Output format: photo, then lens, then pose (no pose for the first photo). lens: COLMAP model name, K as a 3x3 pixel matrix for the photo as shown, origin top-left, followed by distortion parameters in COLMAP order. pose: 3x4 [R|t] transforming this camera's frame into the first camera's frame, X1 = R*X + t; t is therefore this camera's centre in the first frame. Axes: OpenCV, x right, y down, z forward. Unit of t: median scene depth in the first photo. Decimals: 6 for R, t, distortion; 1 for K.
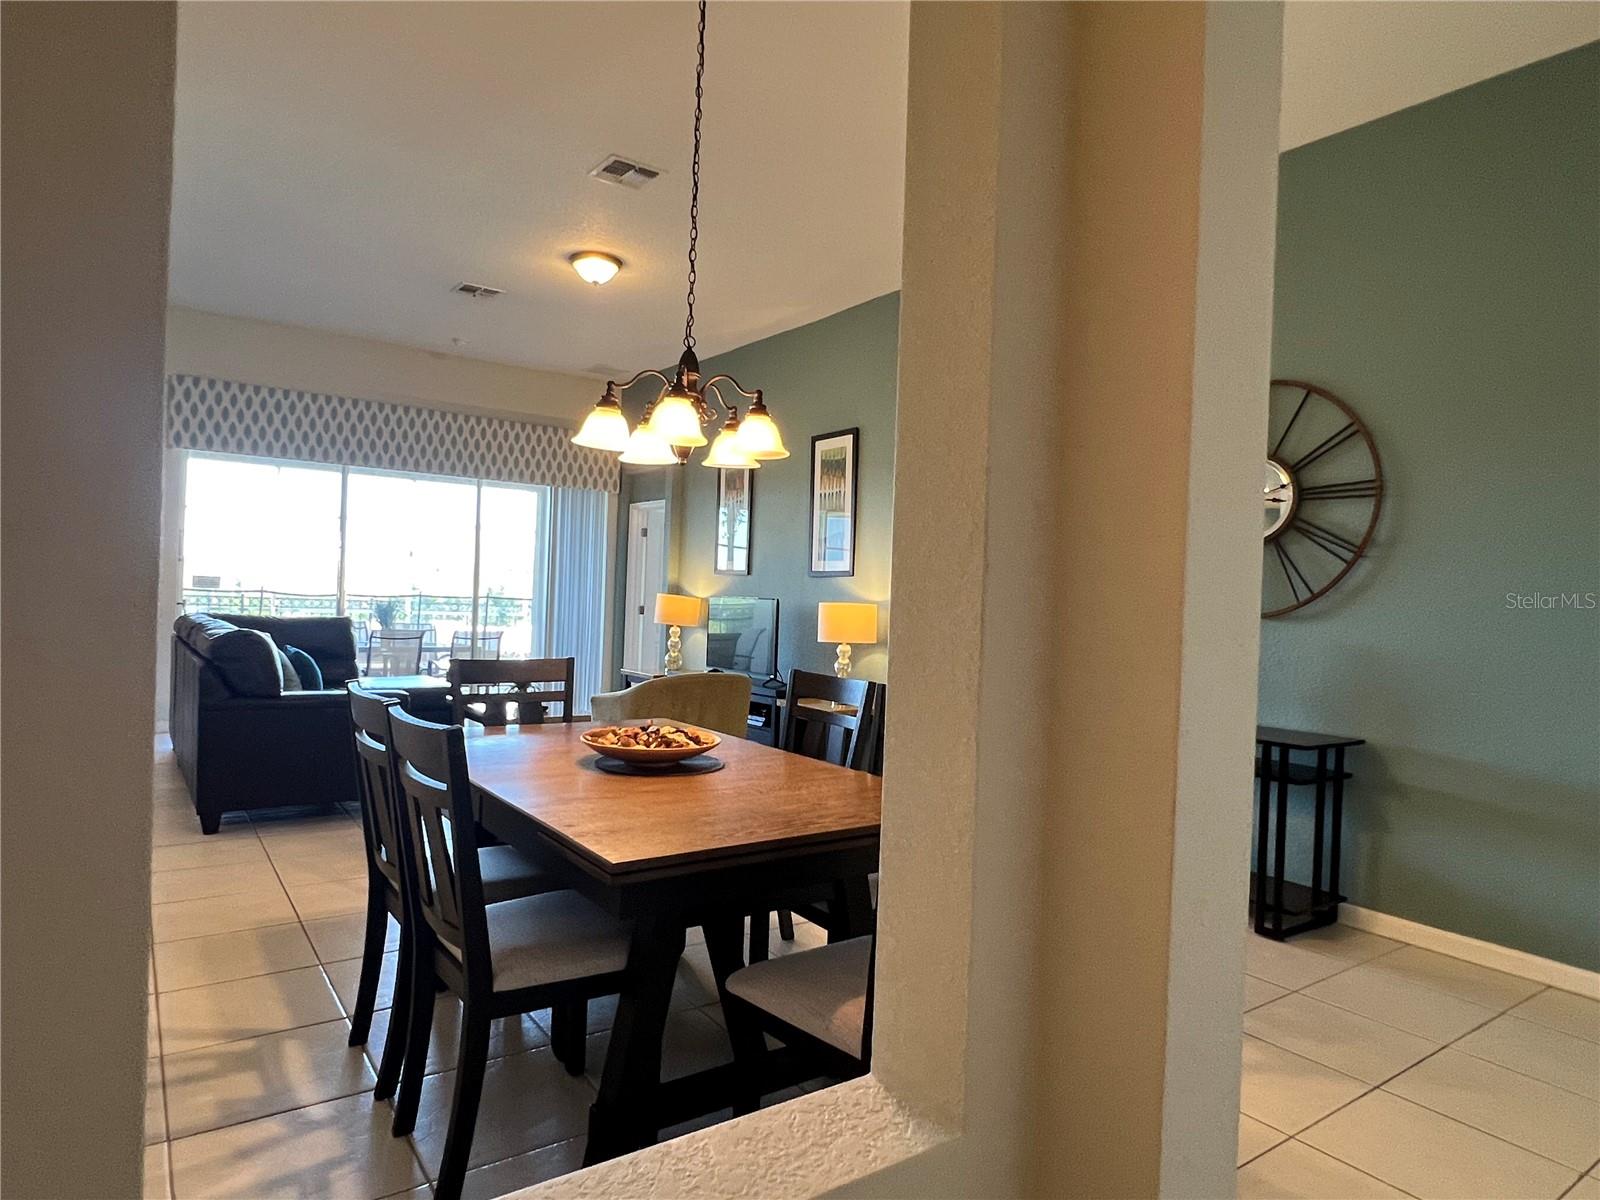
lens RADIAL K [[948.1, 0, 790.0], [0, 948.1, 591.5], [0, 0, 1]] dist [0.007805, -0.008284]
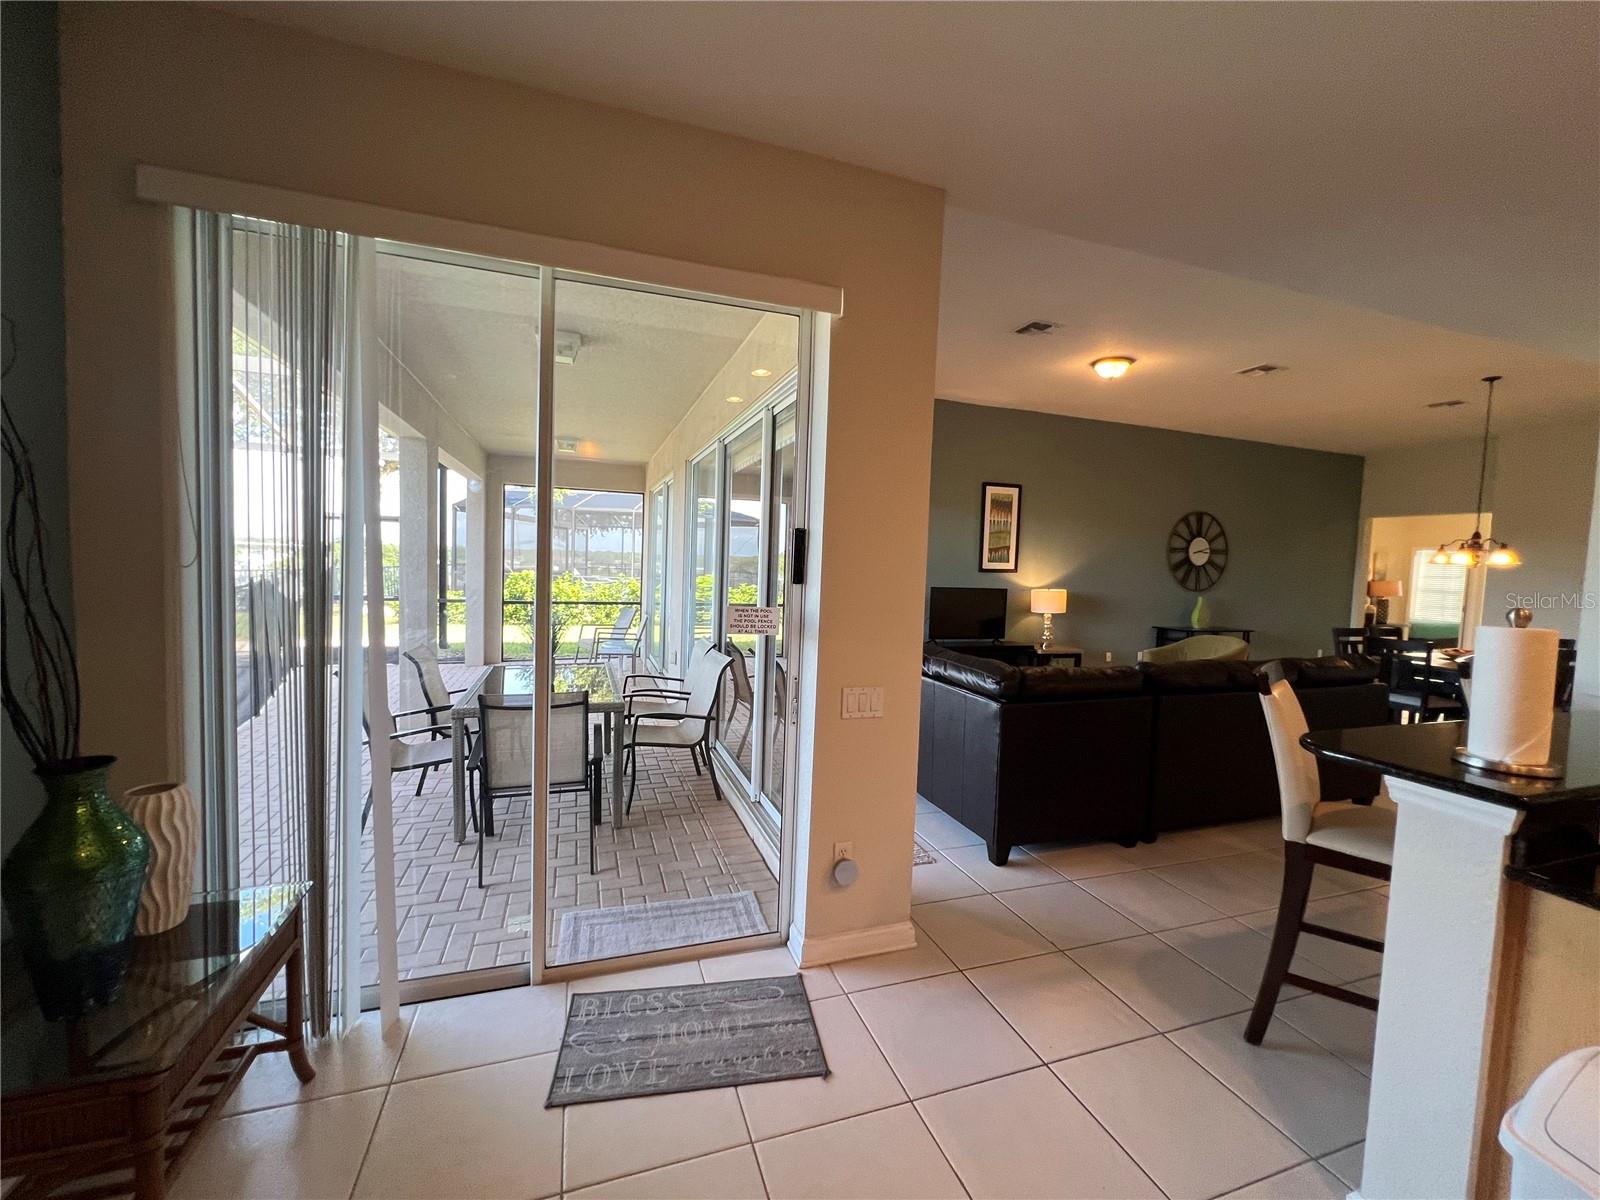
lens RADIAL K [[641.8, 0, 798.7], [0, 641.8, 598.3], [0, 0, 1]] dist [0.001003, 0.000229]
pose [[0.281658, -0.085147, 0.955729, -1.129884], [-0.029013, 0.994844, 0.097181, -0.069528], [-0.959076, -0.055100, 0.277736, 1.025761]]
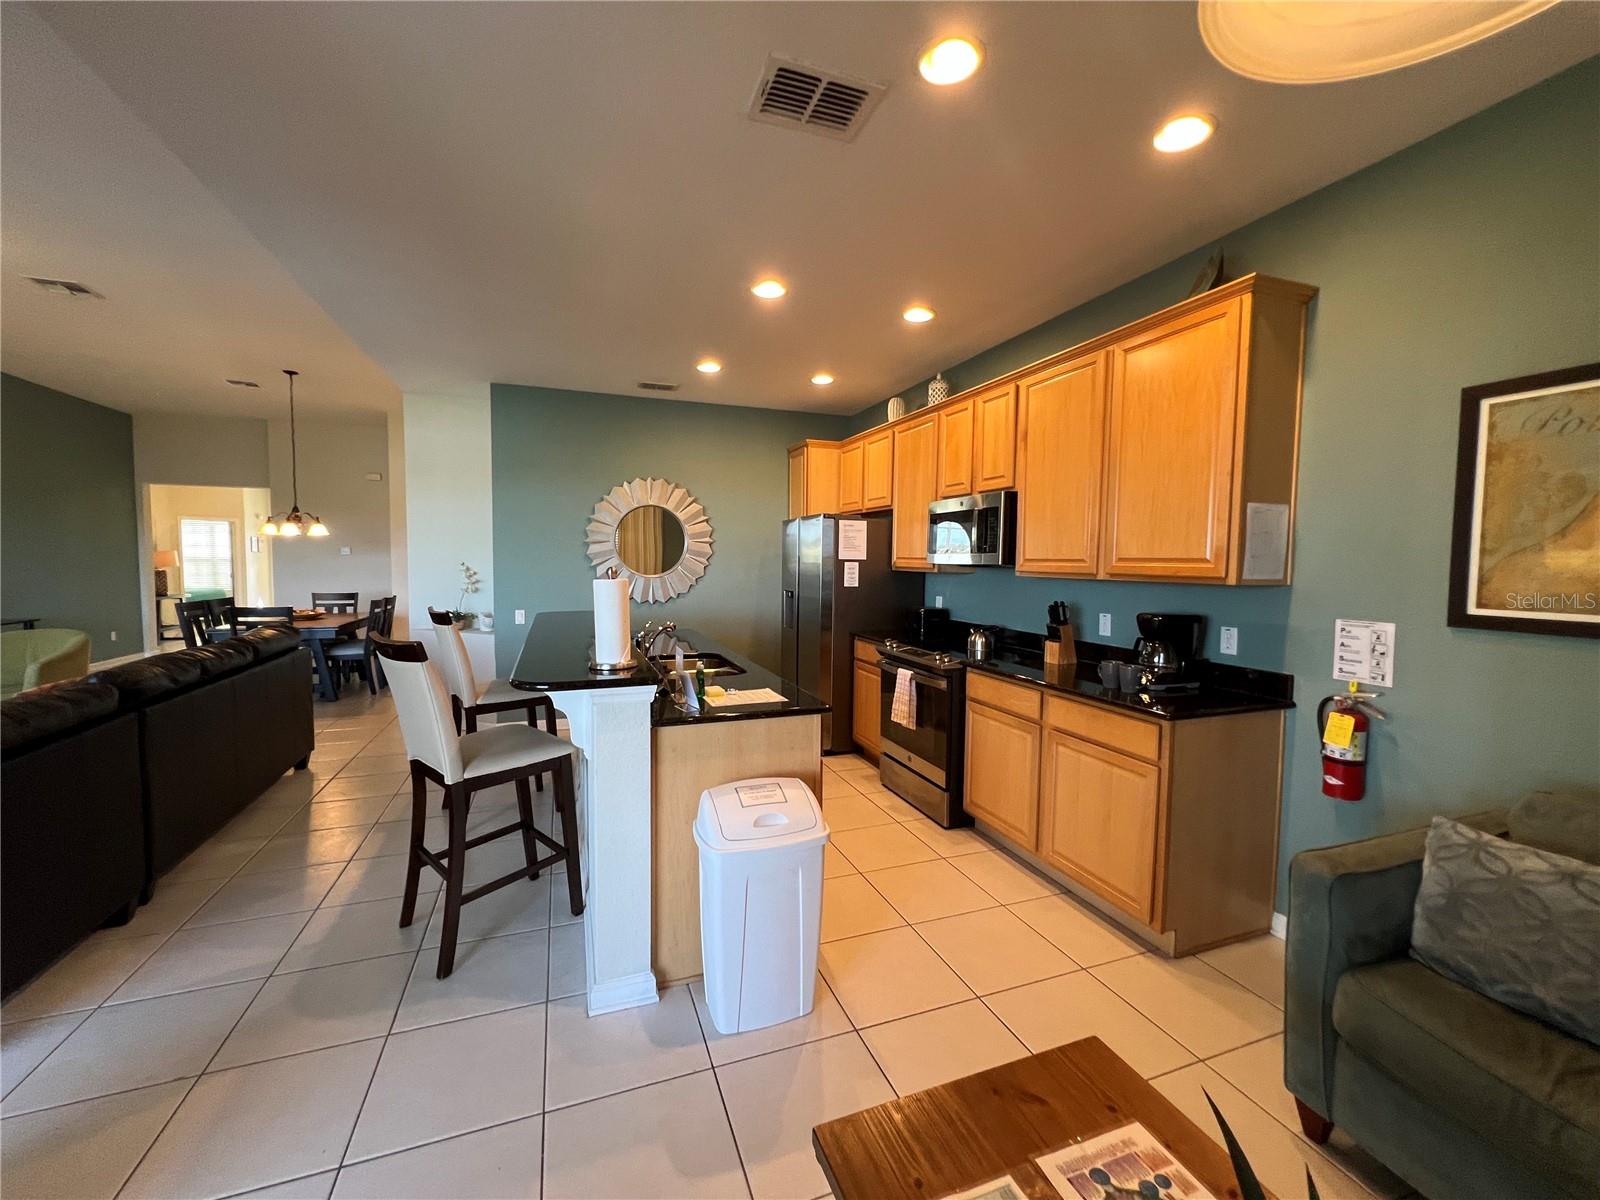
lens RADIAL K [[641.8, 0, 797.1], [0, 641.8, 596.7], [0, 0, 1]] dist [0.001003, 0.000229]
pose [[-0.964343, -0.063177, 0.257005, -1.046702], [-0.047964, 0.996729, 0.065046, -0.063475], [-0.260274, 0.050400, -0.964219, 1.155112]]
